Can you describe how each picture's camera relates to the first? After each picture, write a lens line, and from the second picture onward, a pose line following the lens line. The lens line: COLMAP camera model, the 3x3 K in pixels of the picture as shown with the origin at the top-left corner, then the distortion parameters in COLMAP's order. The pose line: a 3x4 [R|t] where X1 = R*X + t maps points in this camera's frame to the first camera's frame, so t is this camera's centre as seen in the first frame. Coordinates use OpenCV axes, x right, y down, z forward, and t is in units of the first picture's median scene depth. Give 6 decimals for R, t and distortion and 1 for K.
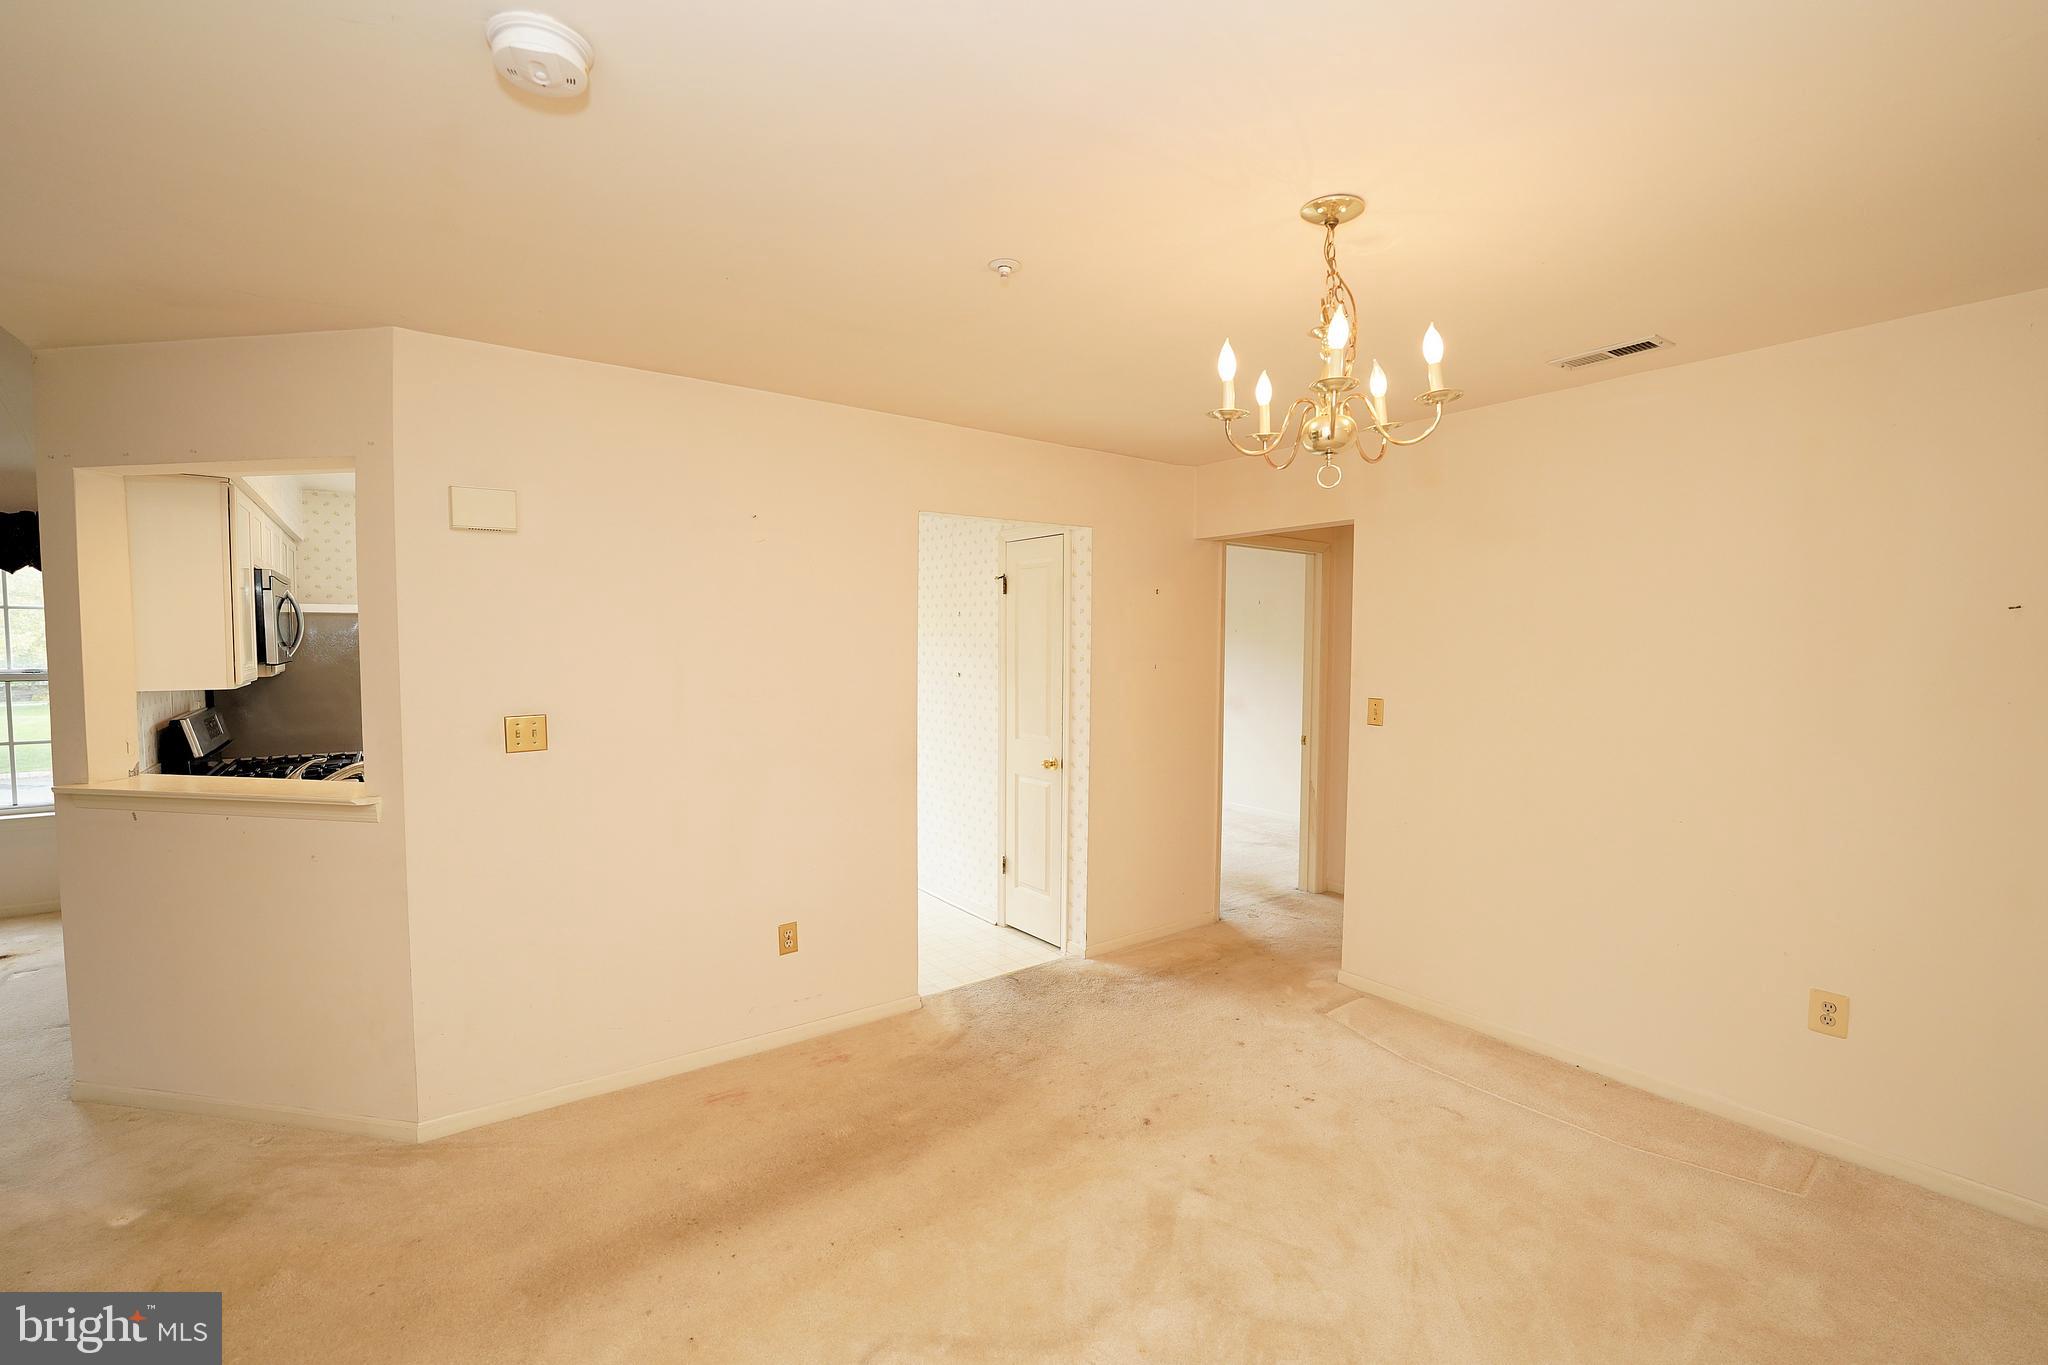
lens RADIAL K [[841.6, 0, 1026.8], [0, 841.6, 681.2], [0, 0, 1]] dist [-0.017516, 0.000248]
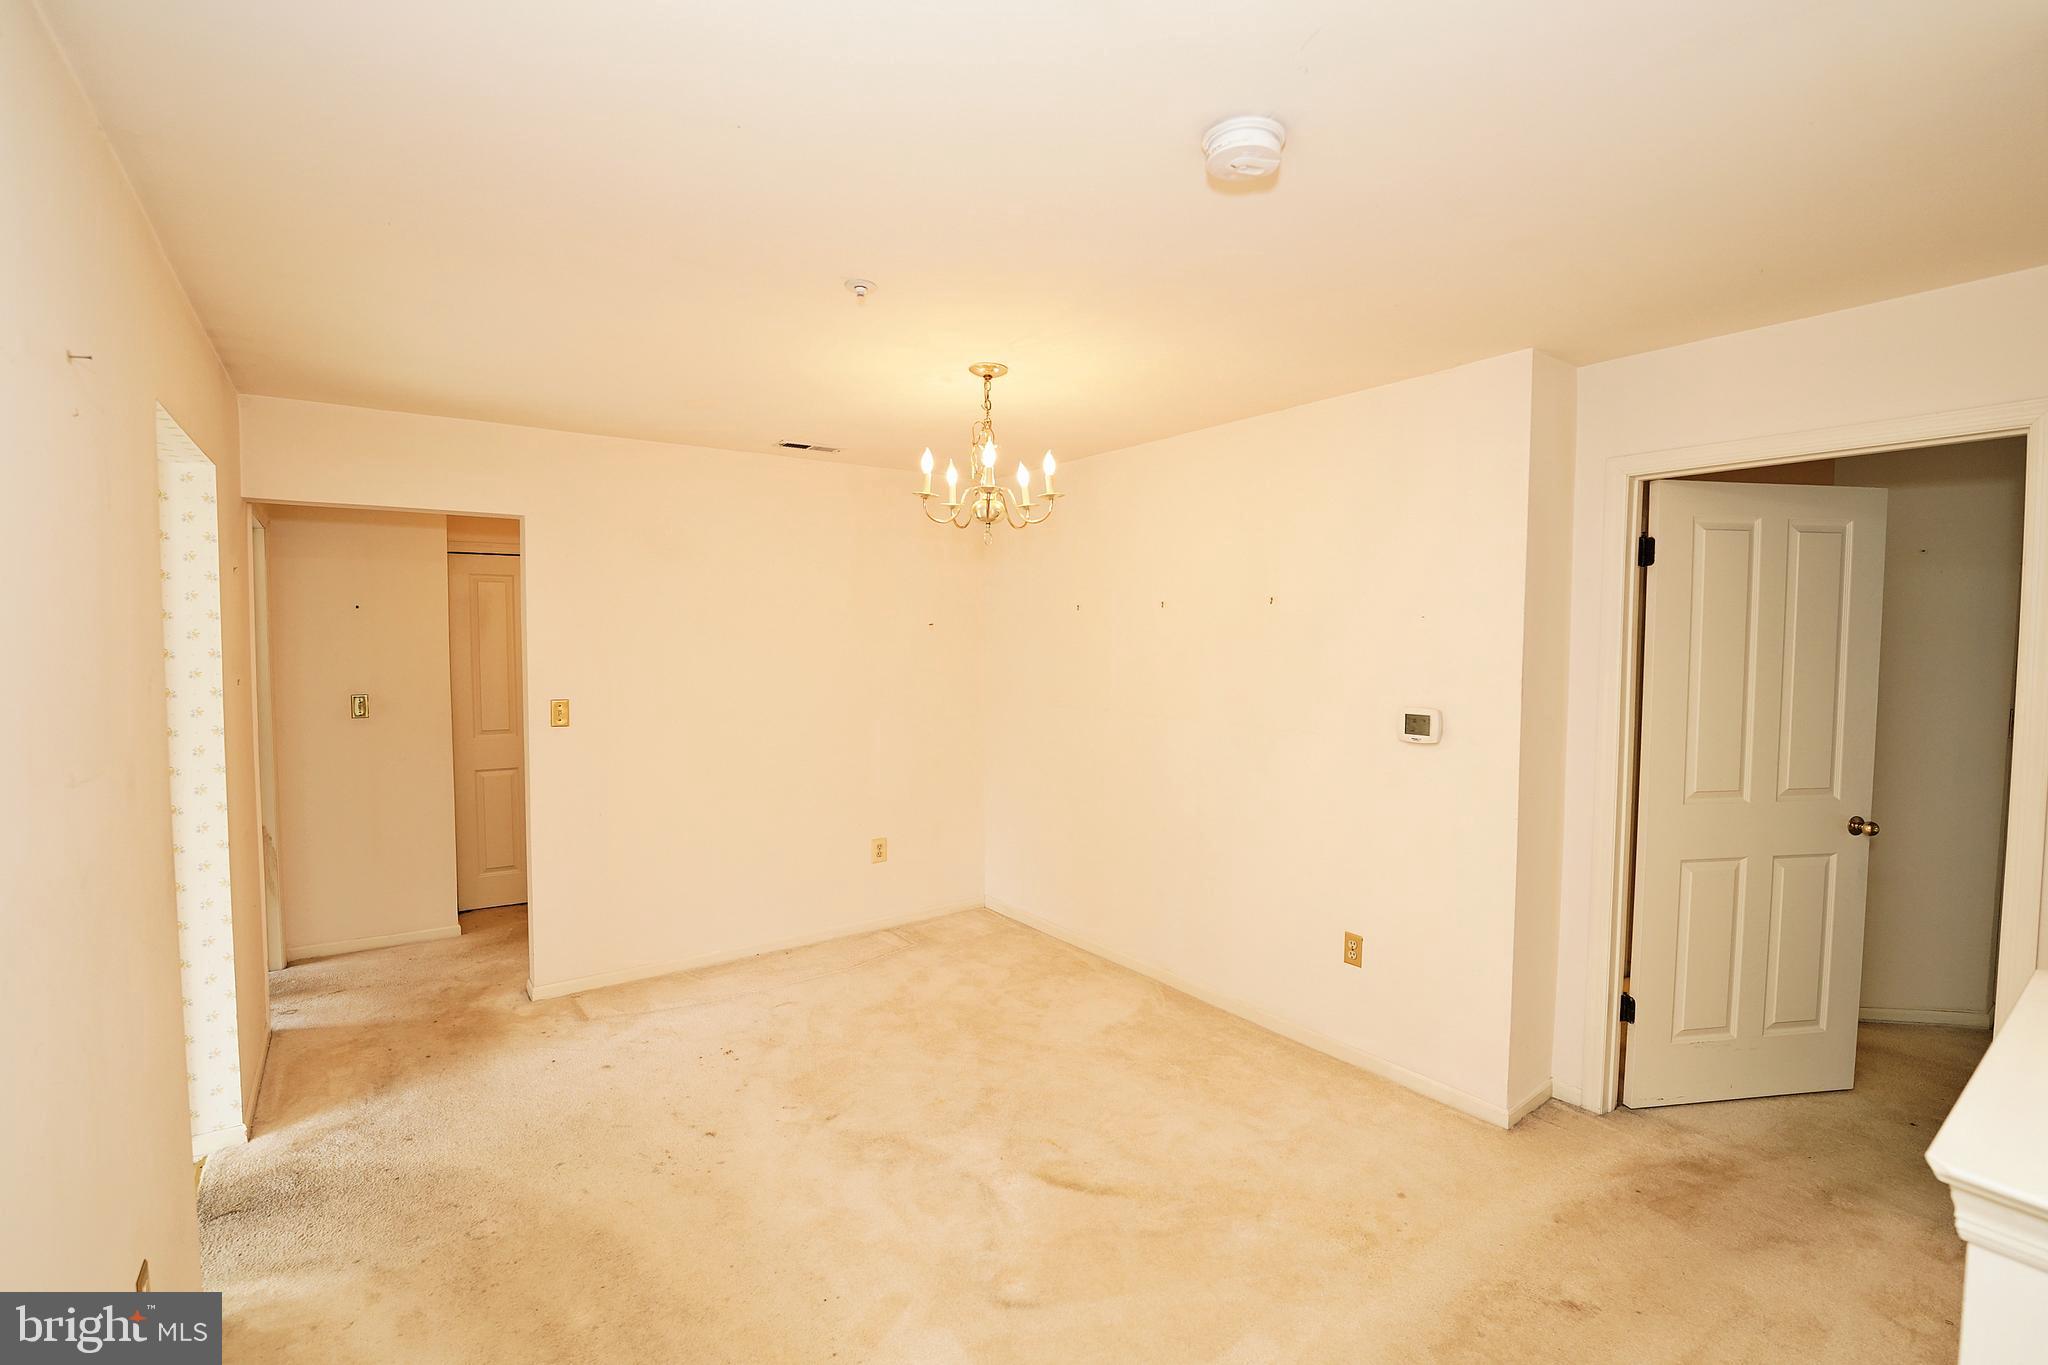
lens RADIAL K [[841.6, 0, 1026.8], [0, 841.6, 681.2], [0, 0, 1]] dist [-0.017516, 0.000248]
pose [[0.061627, -0.053063, 0.996688, -0.773339], [0.049608, 0.997514, 0.050039, -0.034981], [-0.996866, 0.046360, 0.064106, 0.535953]]
